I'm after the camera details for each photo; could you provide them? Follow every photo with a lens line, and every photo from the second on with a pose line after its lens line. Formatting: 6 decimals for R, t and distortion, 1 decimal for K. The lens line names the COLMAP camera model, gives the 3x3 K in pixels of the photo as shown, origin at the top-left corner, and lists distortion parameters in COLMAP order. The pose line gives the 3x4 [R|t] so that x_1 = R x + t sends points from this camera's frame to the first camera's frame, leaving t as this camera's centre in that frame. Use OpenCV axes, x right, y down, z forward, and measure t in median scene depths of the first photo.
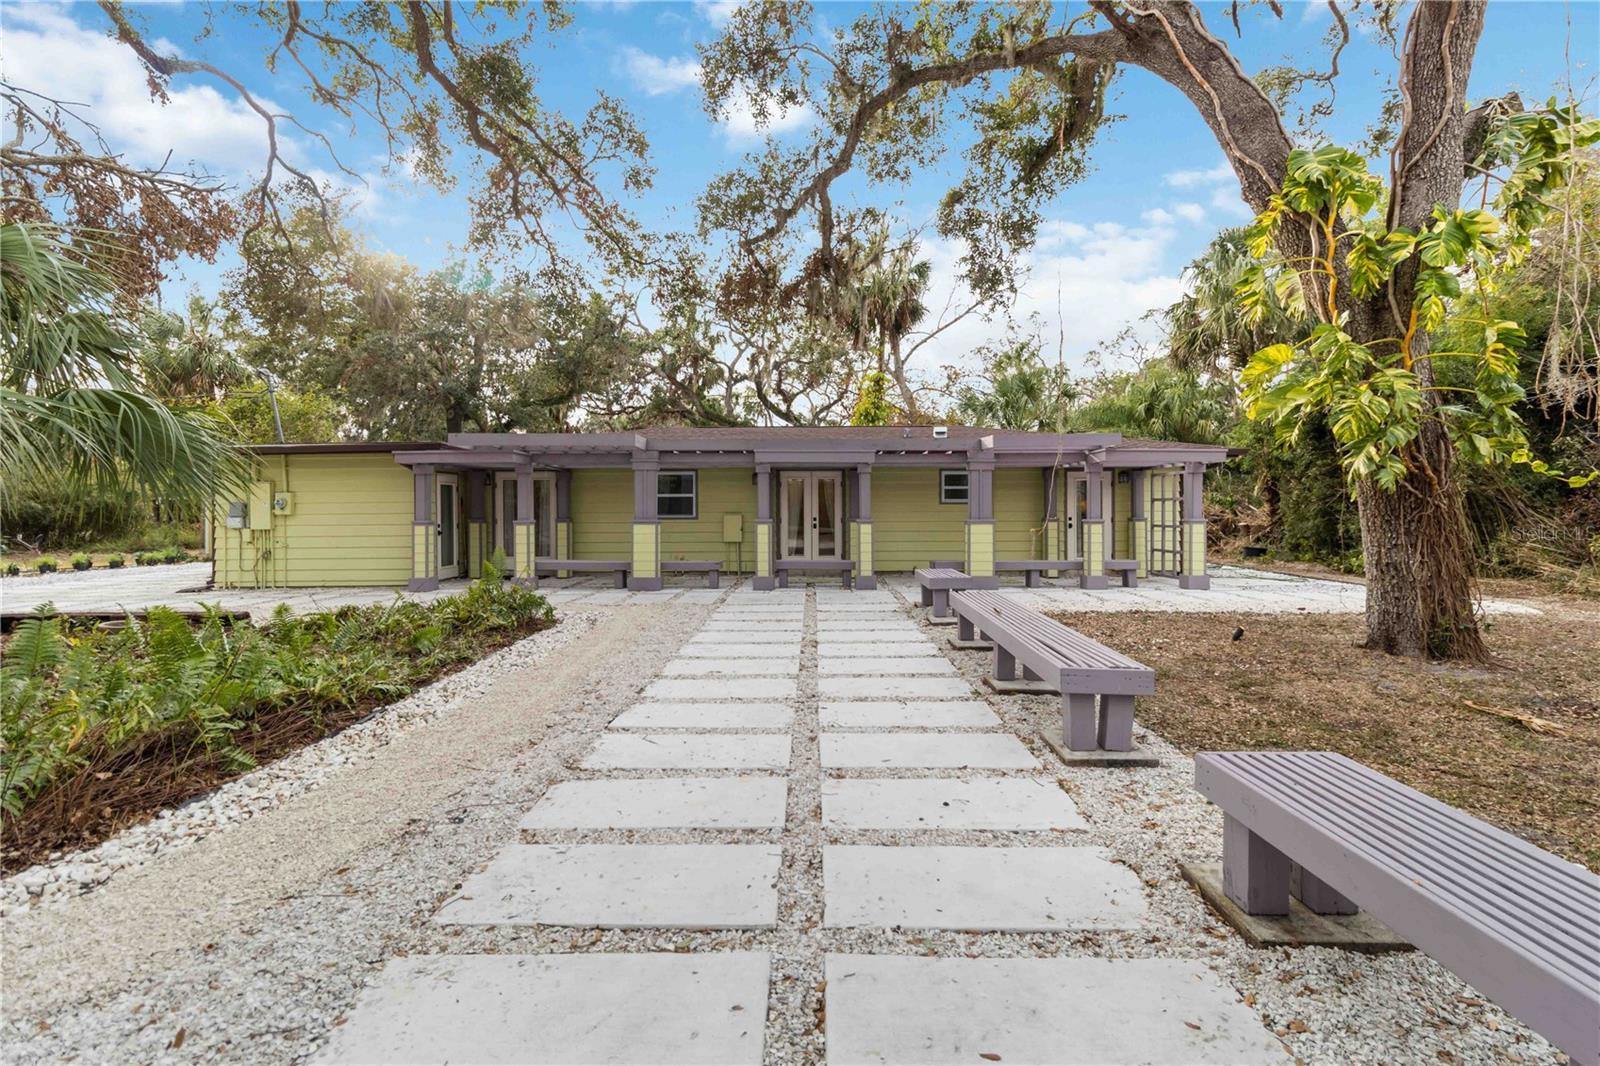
lens RADIAL K [[754.6, 0, 802.1], [0, 754.6, 526.6], [0, 0, 1]] dist [0.004629, 0.002727]
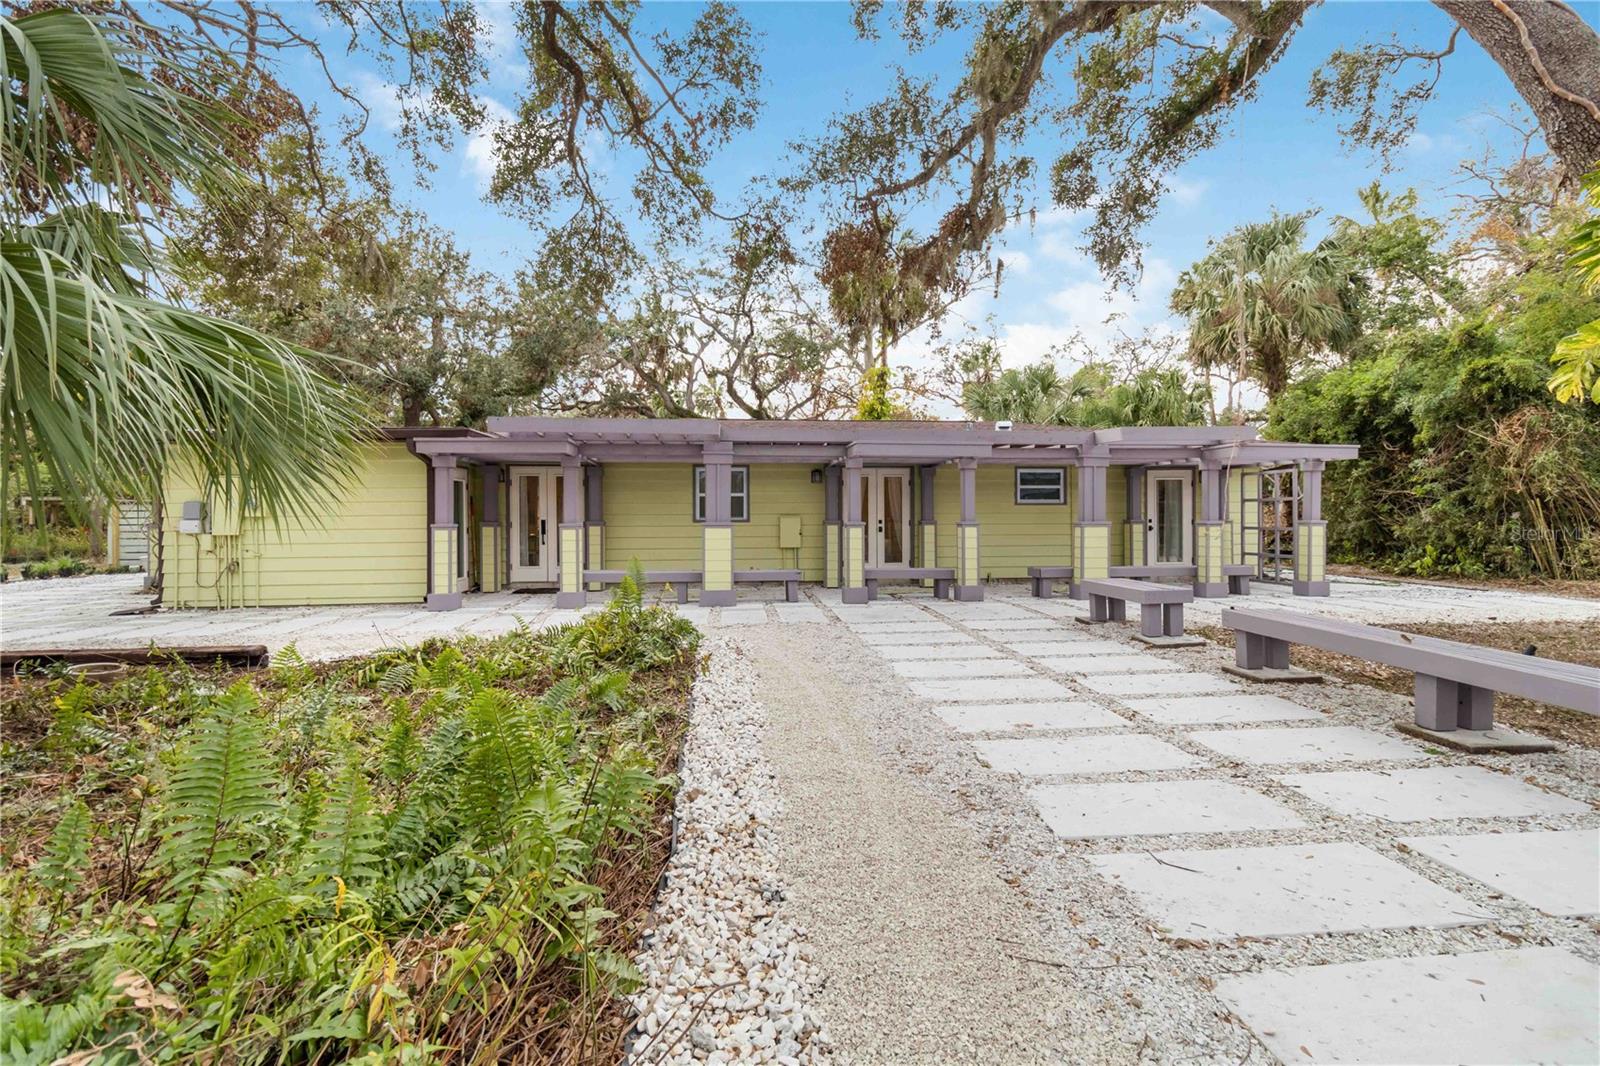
lens RADIAL K [[754.6, 0, 801.2], [0, 754.6, 530.5], [0, 0, 1]] dist [0.004629, 0.002727]
pose [[0.993761, -0.002476, 0.111503, -0.197733], [0.002375, 0.999997, 0.001039, -0.000620], [-0.111505, -0.000768, 0.993764, 0.134448]]
